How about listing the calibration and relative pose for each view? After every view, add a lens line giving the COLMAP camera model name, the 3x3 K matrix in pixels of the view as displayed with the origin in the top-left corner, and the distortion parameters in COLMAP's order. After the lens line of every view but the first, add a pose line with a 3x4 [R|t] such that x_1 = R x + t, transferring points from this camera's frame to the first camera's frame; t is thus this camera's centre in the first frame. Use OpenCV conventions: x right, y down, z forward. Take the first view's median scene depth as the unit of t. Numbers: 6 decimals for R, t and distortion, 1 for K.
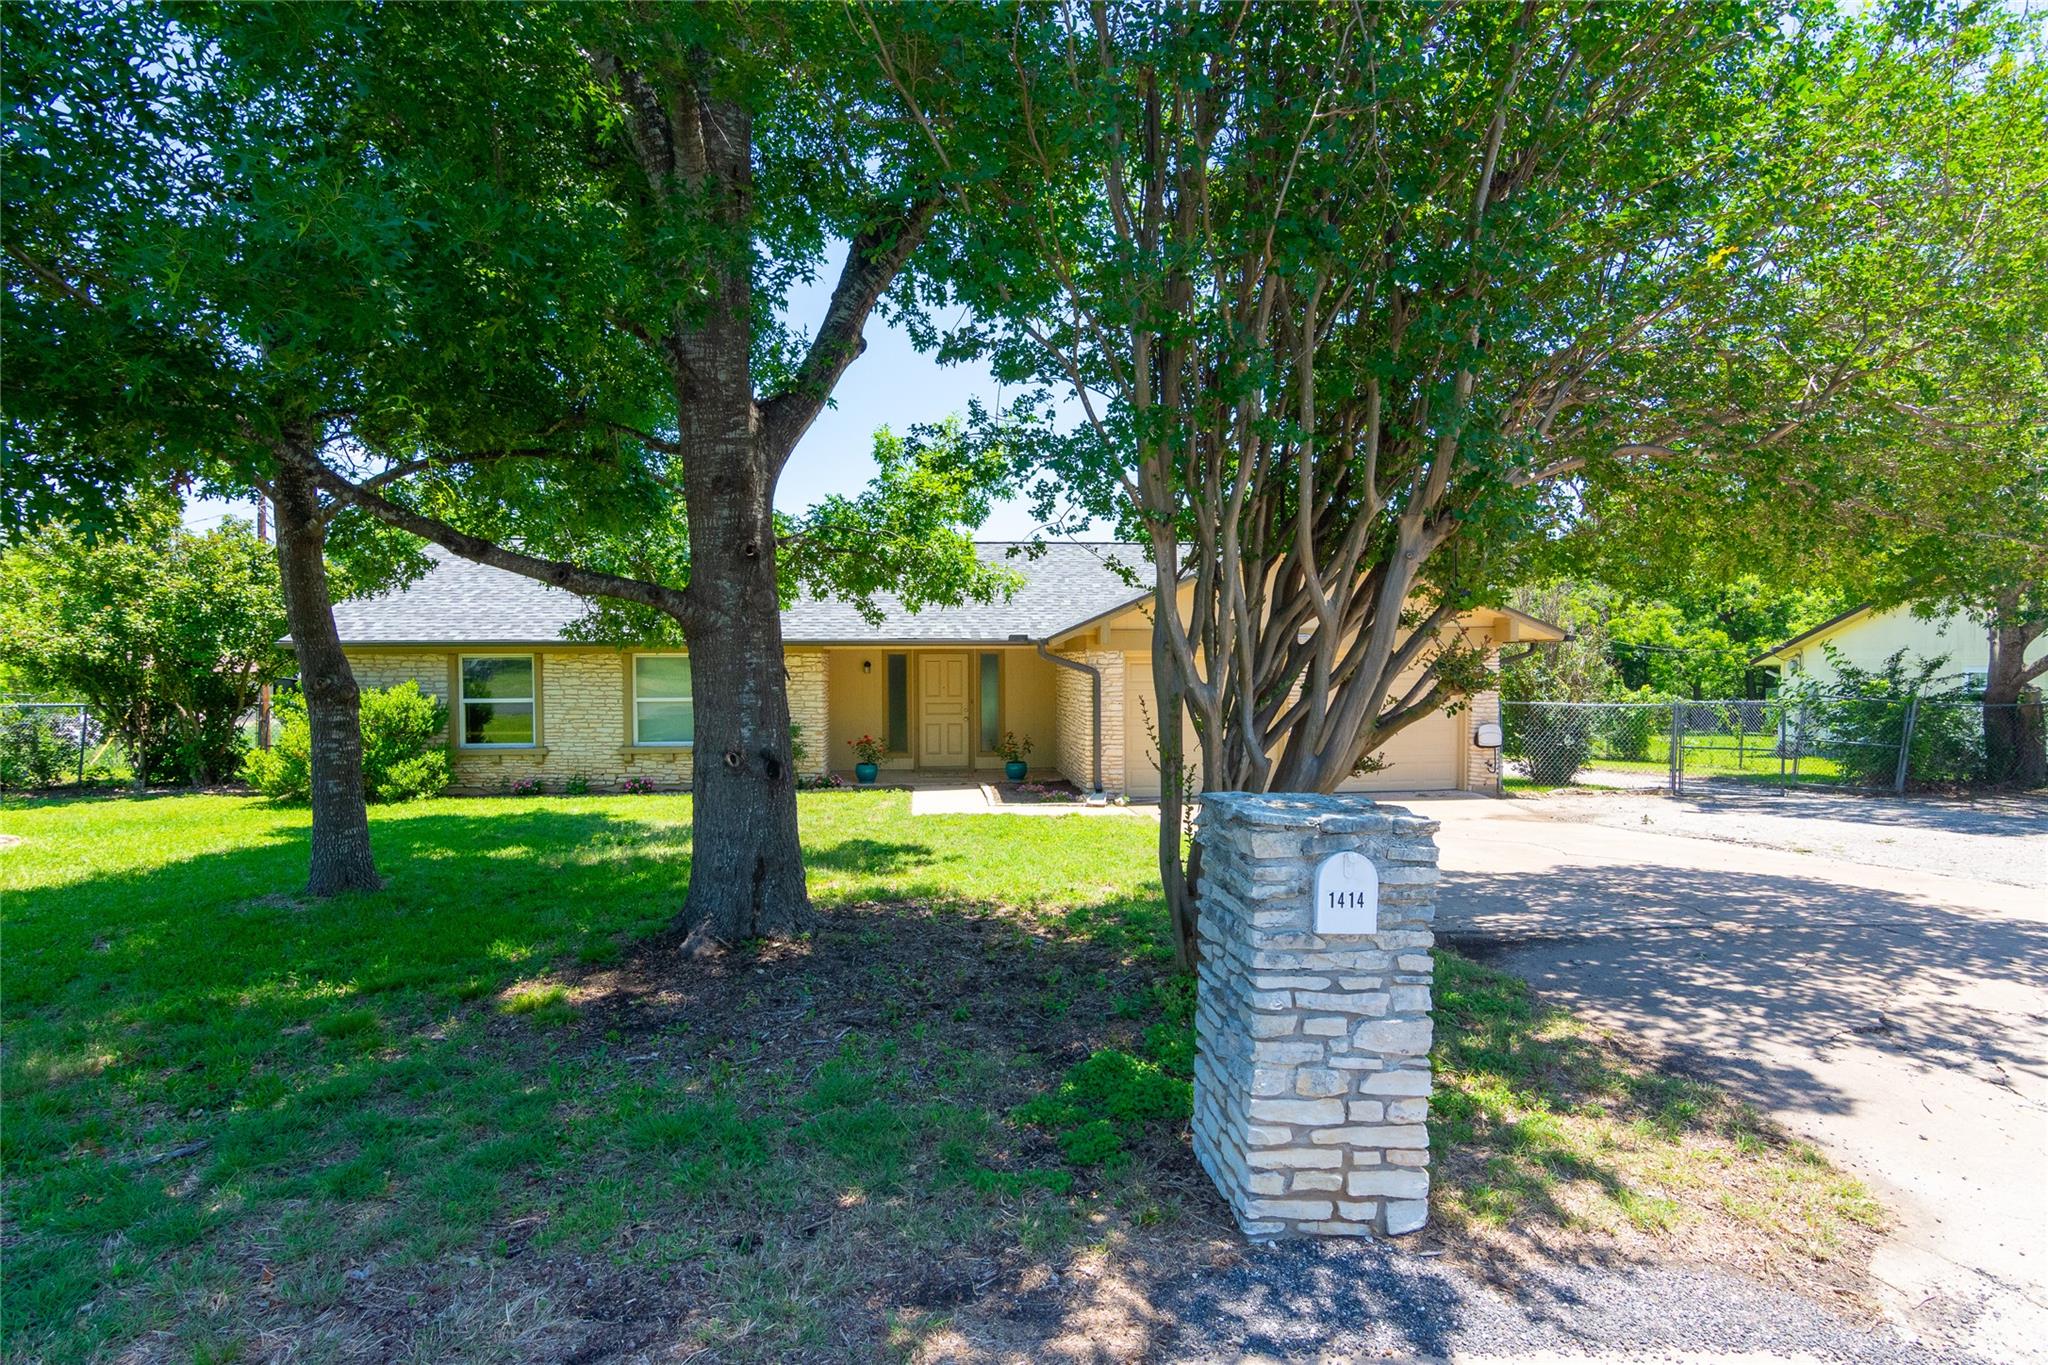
lens RADIAL K [[1004.0, 0, 1015.2], [0, 1004.0, 690.7], [0, 0, 1]] dist [0.000508, 0.000192]
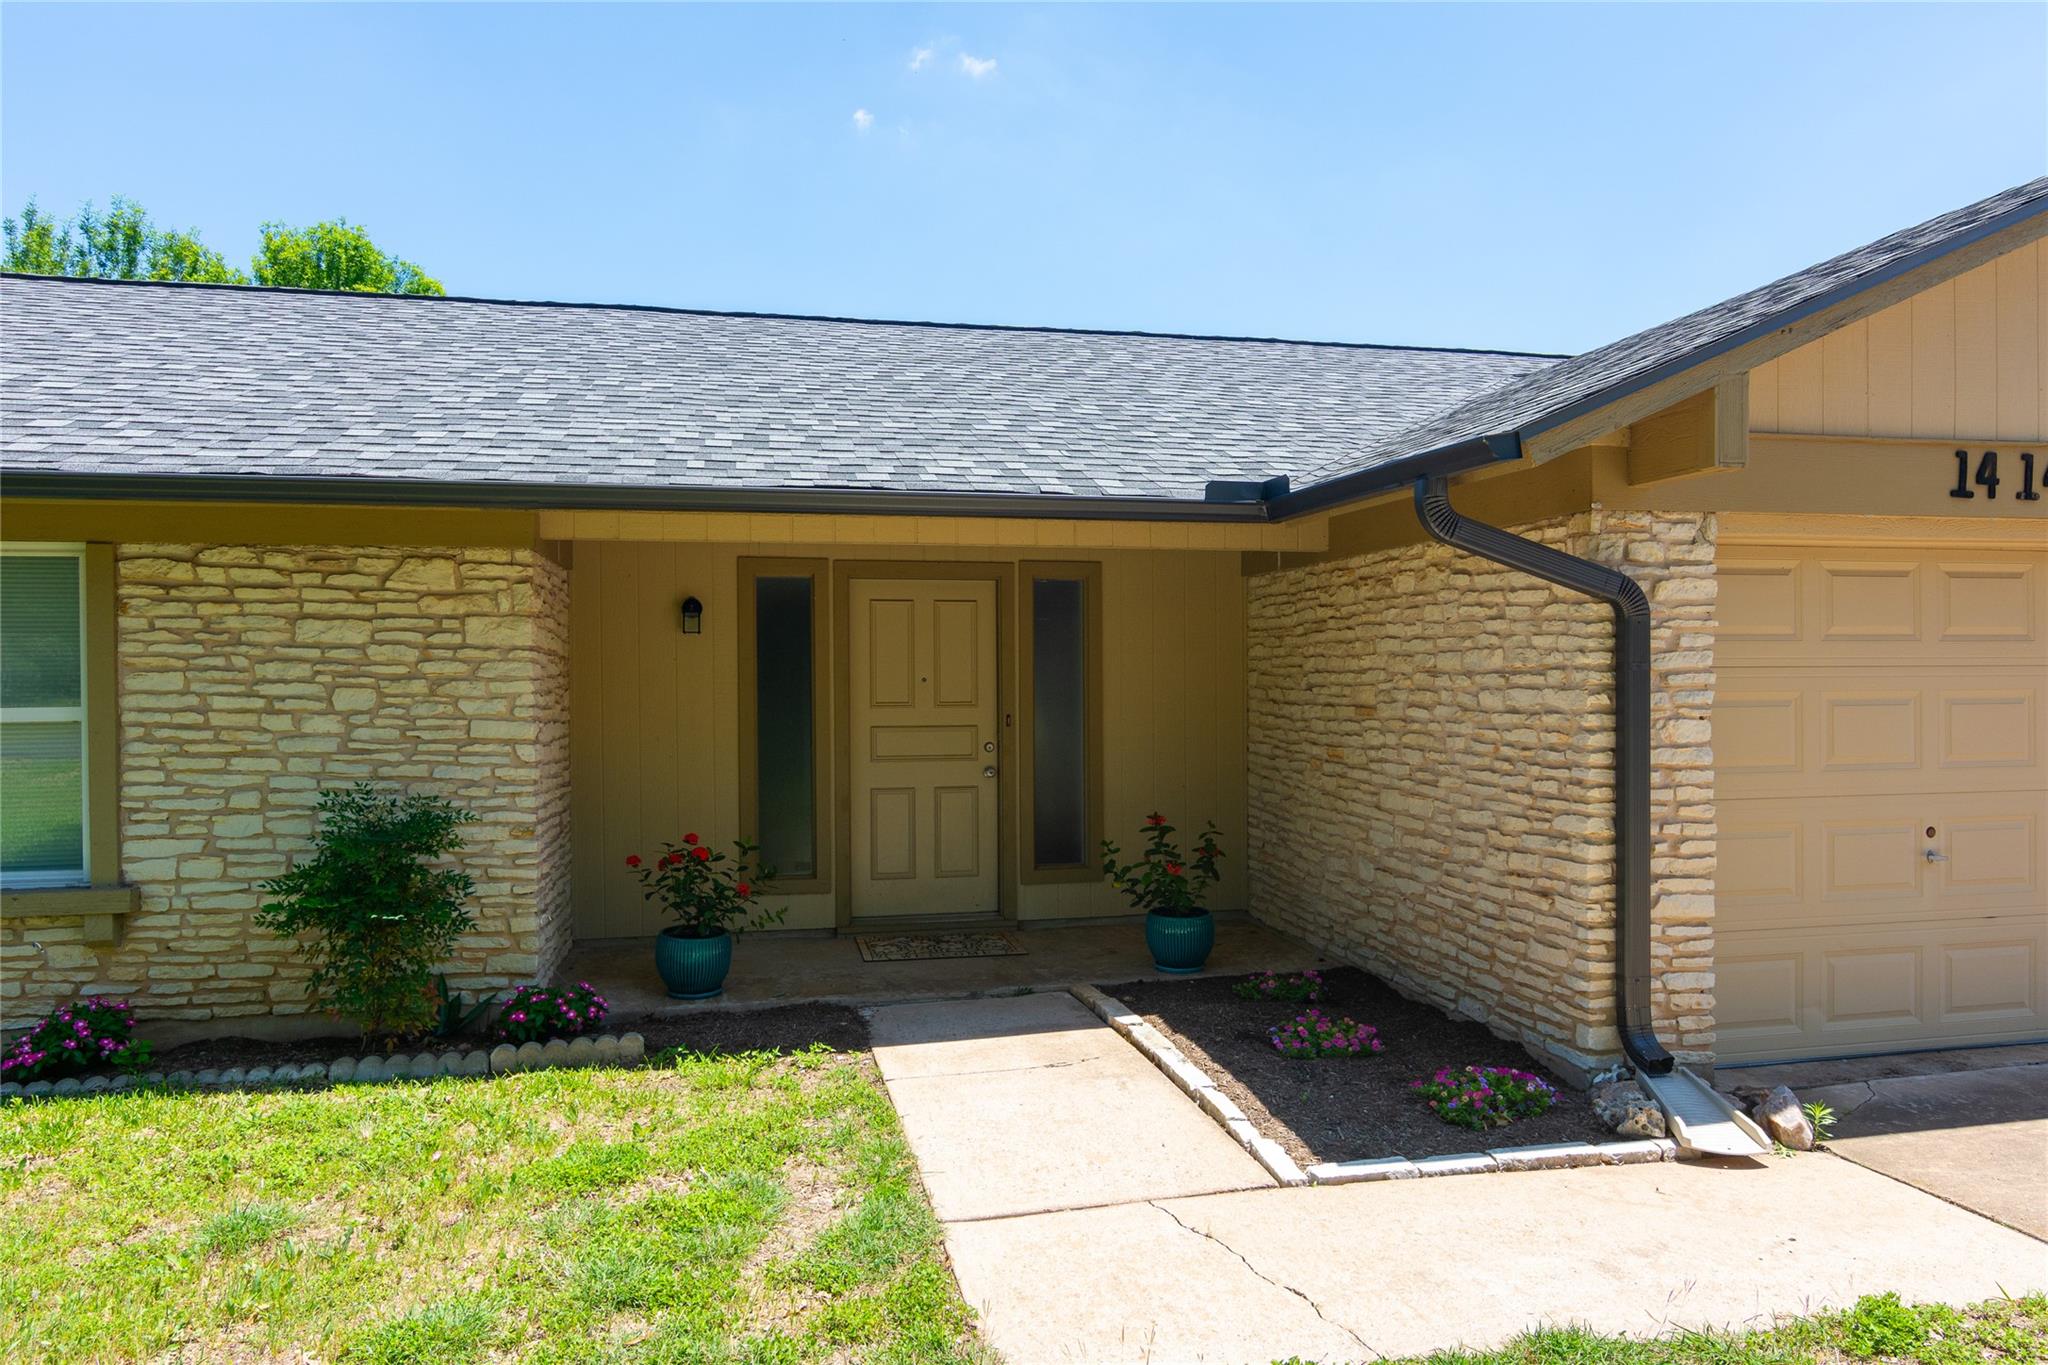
lens RADIAL K [[1318.9, 0, 1019.6], [0, 1318.9, 692.8], [0, 0, 1]] dist [0.002105, 0.000756]
pose [[0.993125, -0.003085, 0.117018, -0.107290], [0.005389, 0.999798, -0.019379, 0.011821], [-0.116935, 0.019877, 0.992941, 0.661377]]
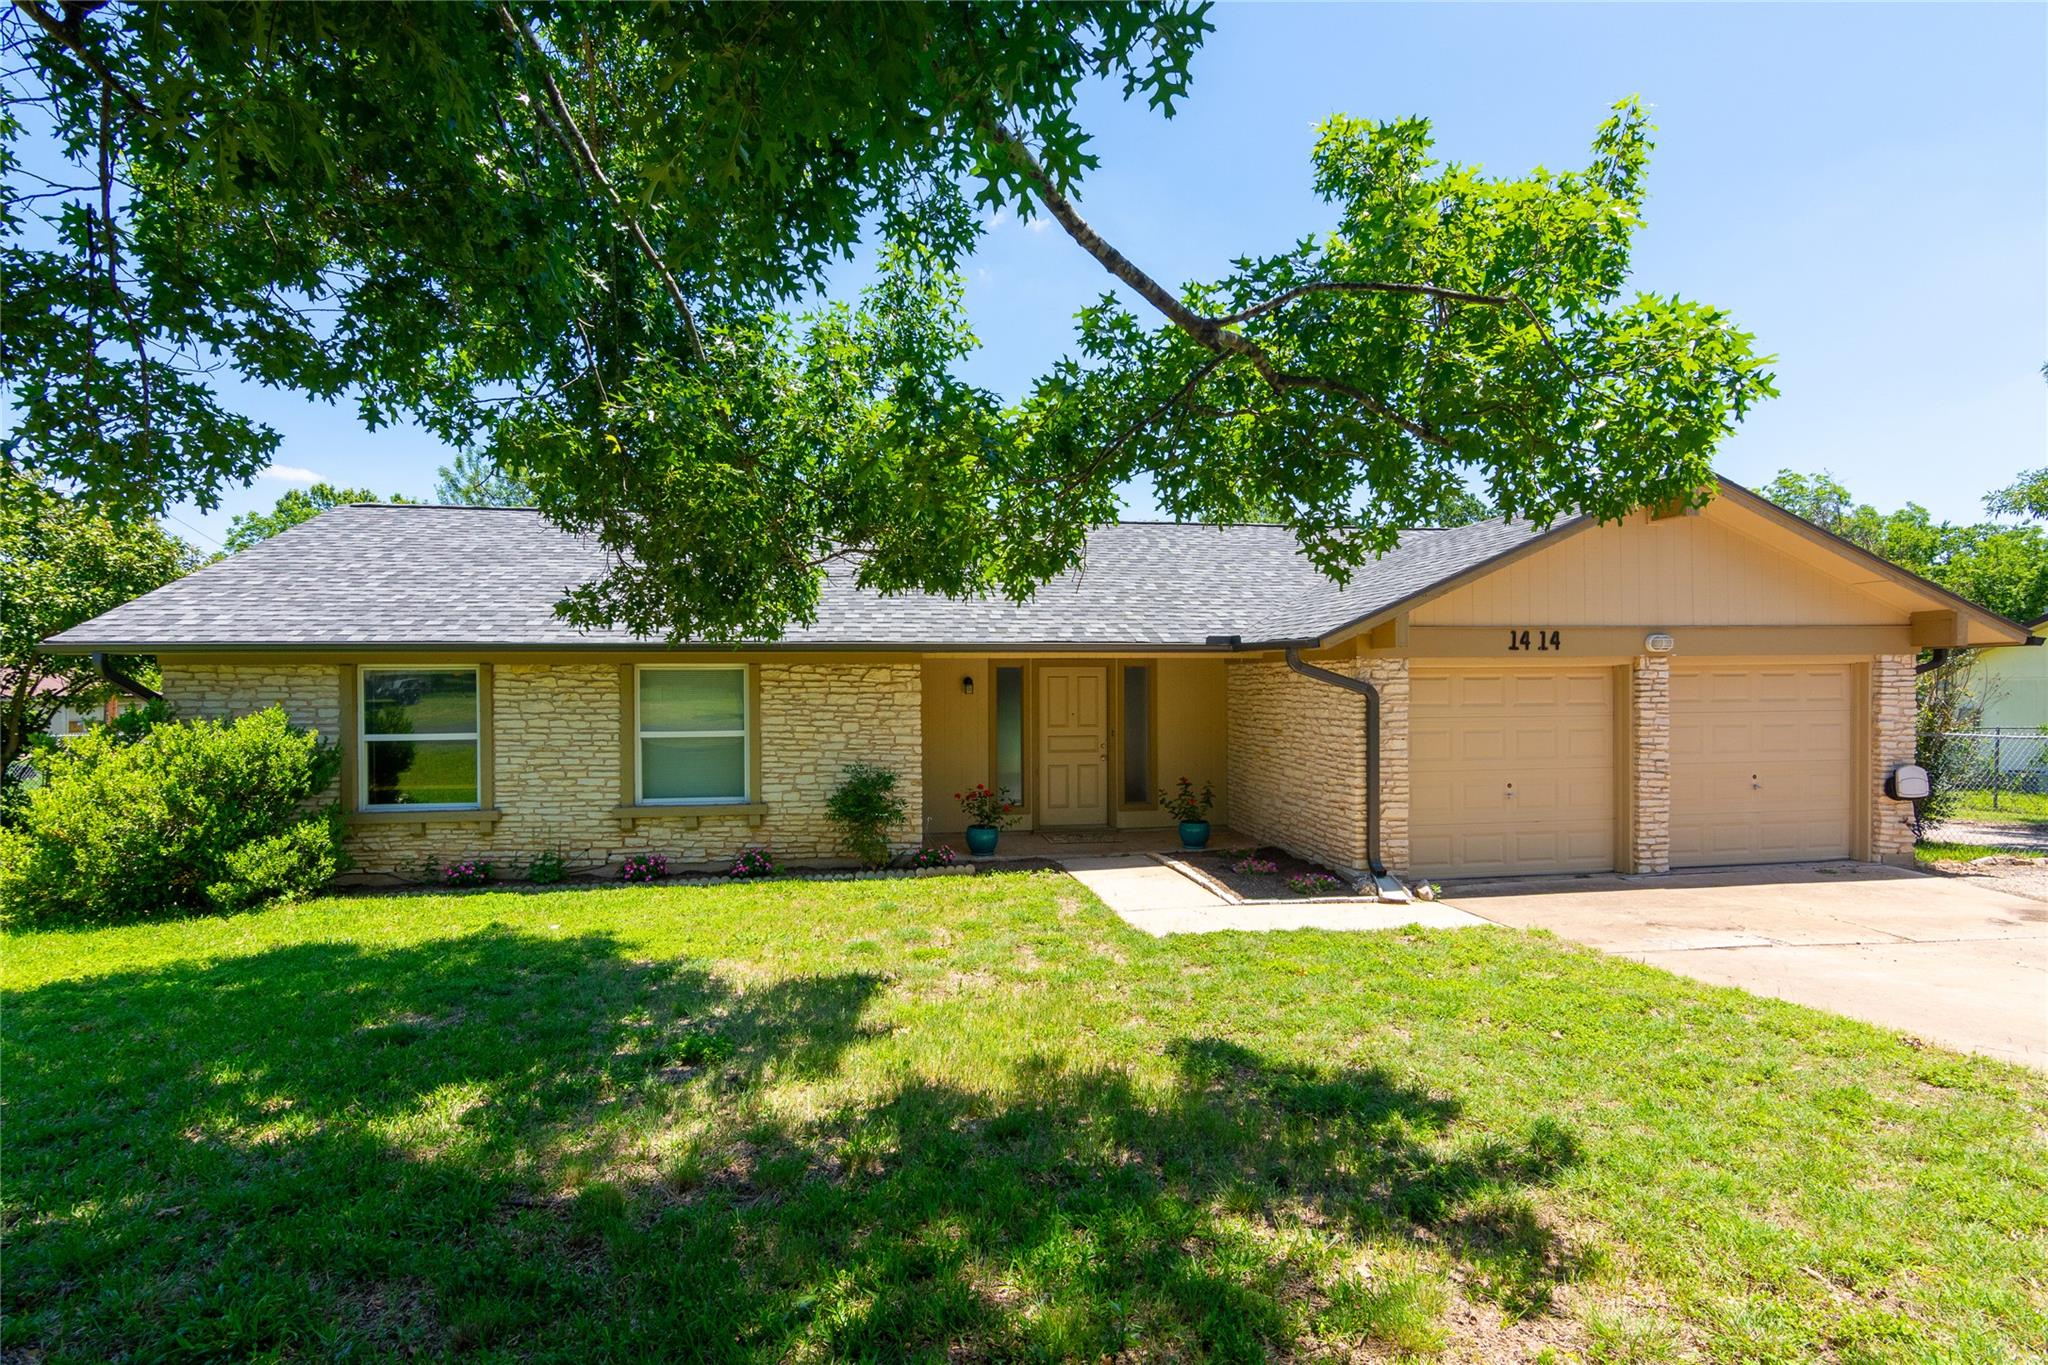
lens RADIAL K [[989.8, 0, 1018.4], [0, 989.8, 690.4], [0, 0, 1]] dist [-0.000619, 0.000806]
pose [[0.997923, -0.001697, 0.064399, -0.182538], [0.003163, 0.999738, -0.022669, -0.004763], [-0.064343, 0.022826, 0.997667, 0.359265]]
